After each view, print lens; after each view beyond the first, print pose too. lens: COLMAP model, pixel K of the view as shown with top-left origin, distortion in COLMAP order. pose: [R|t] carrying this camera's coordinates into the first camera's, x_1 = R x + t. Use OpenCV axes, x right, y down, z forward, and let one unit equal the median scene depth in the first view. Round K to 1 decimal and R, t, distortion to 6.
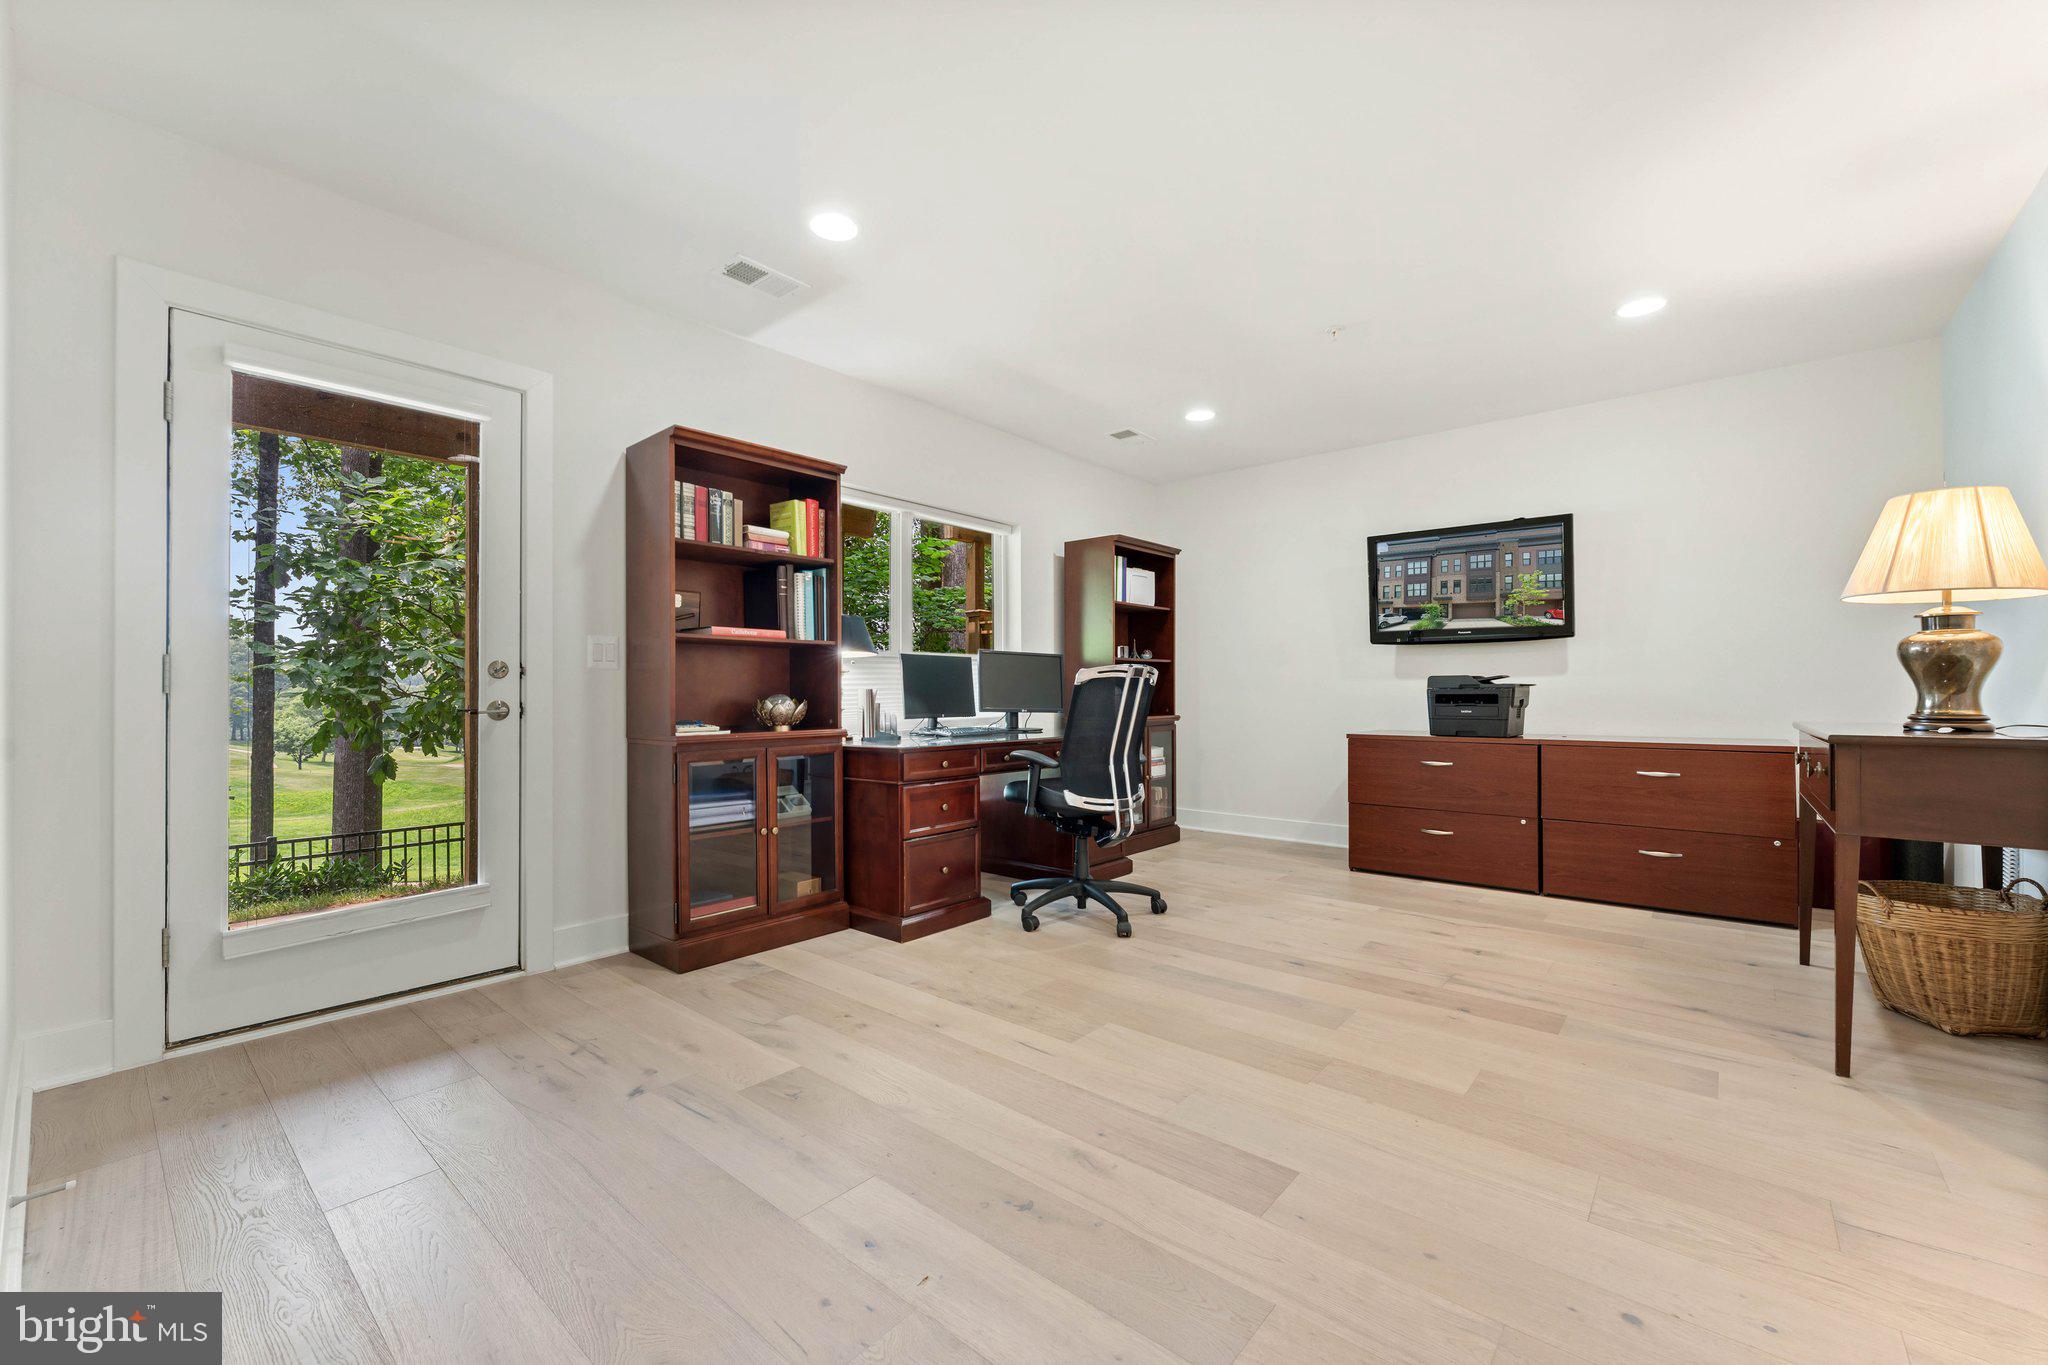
lens RADIAL K [[847.8, 0, 993.8], [0, 847.8, 691.4], [0, 0, 1]] dist [-0.013501, 0.000996]
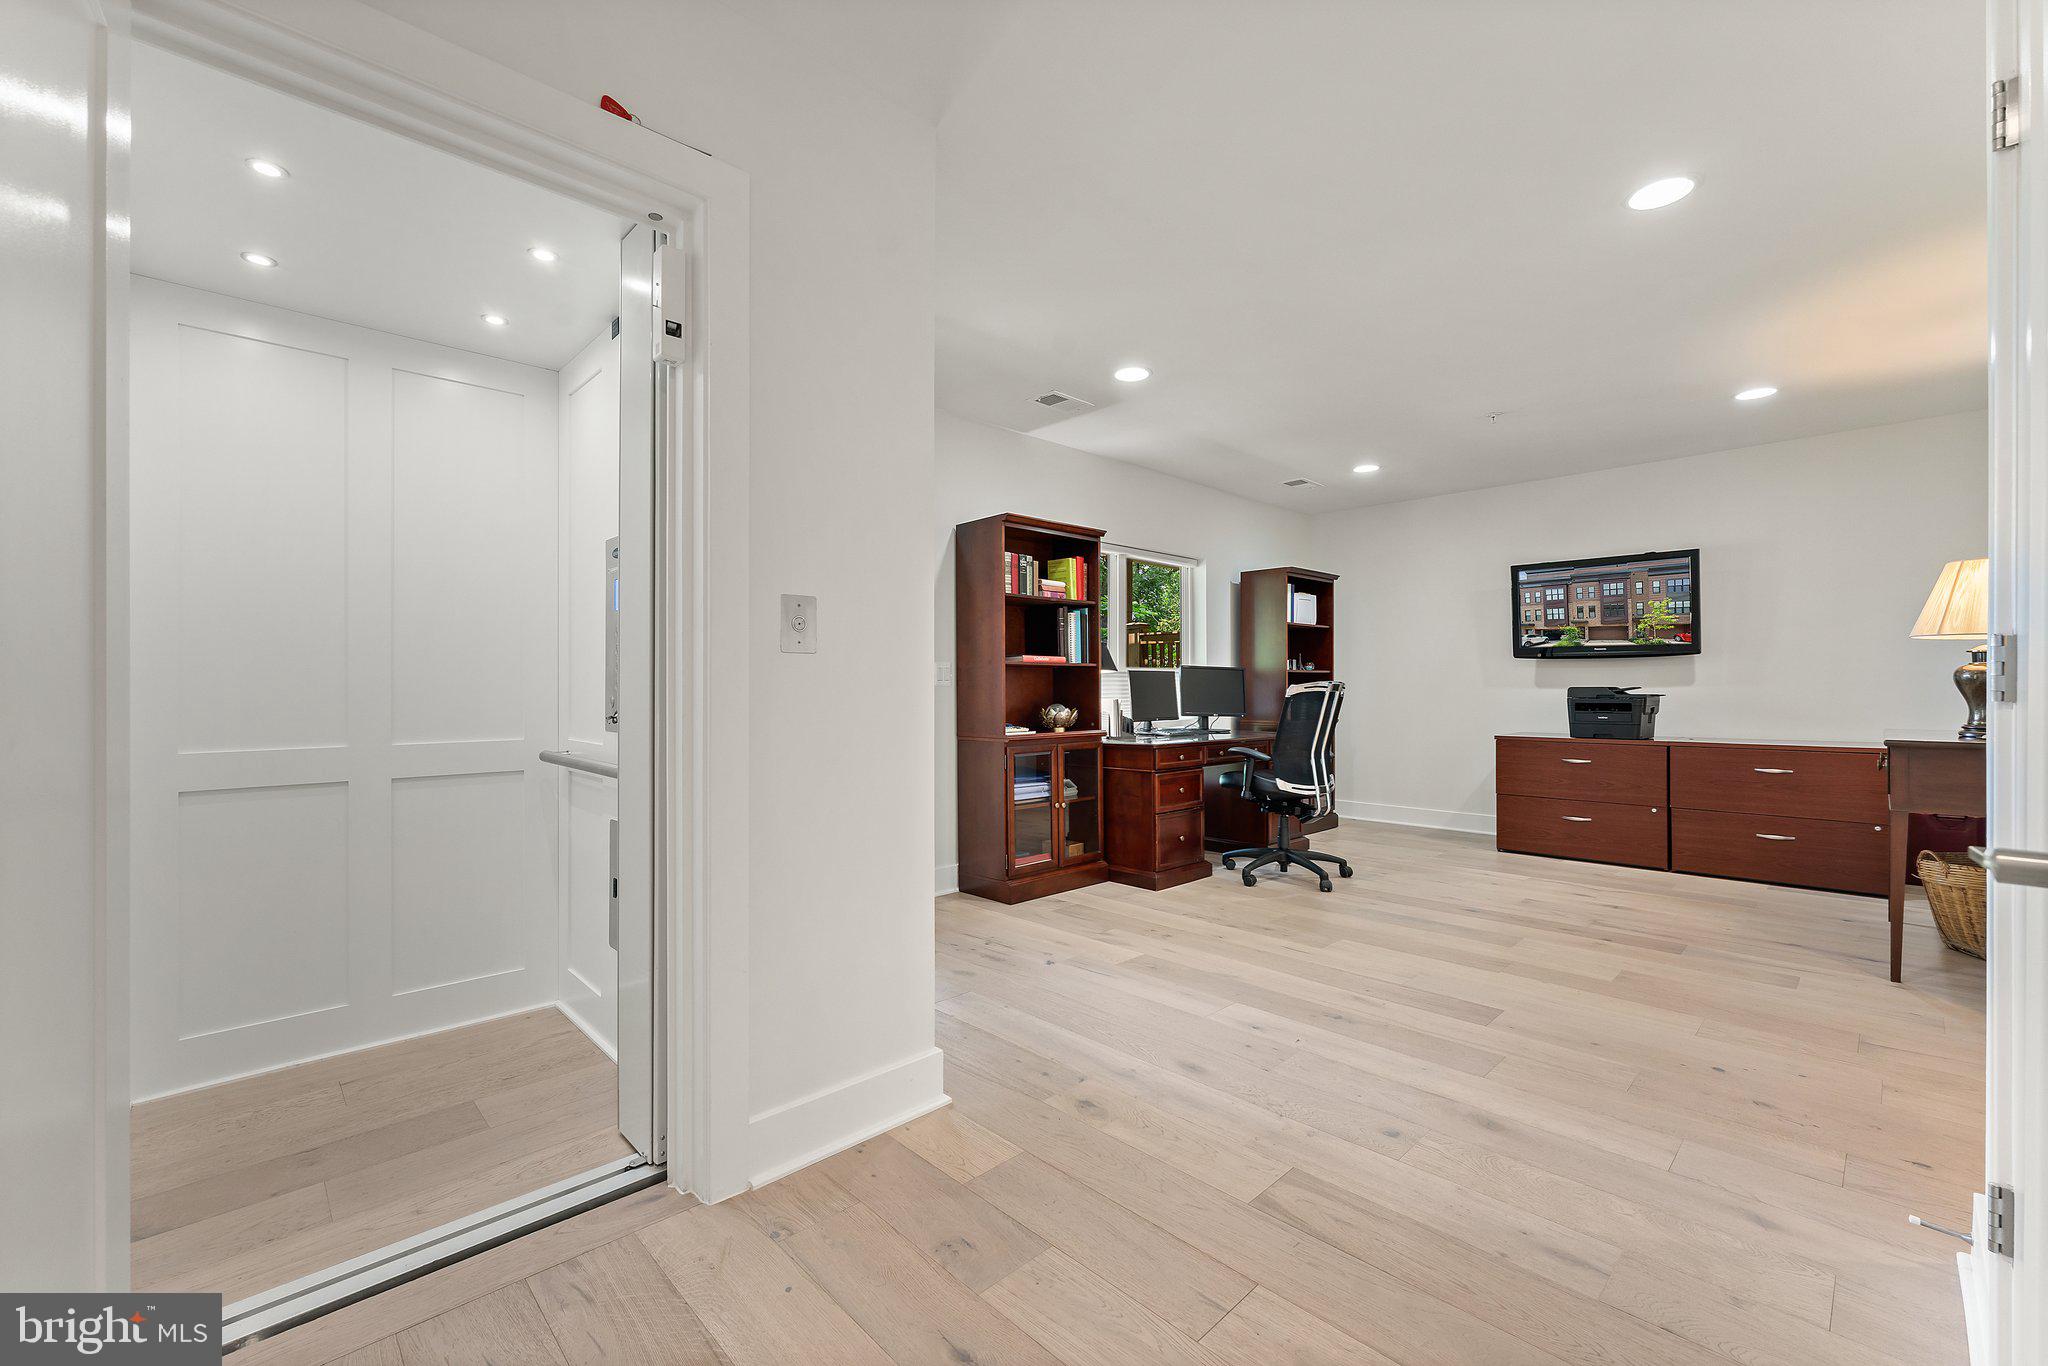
lens RADIAL K [[819.7, 0, 1028.8], [0, 819.7, 684.7], [0, 0, 1]] dist [-0.007121, 0.001341]
pose [[0.995652, 0.000759, -0.093145, -0.185792], [-0.001471, 0.999970, -0.007574, -0.017341], [0.093137, 0.007678, 0.995624, -0.300665]]
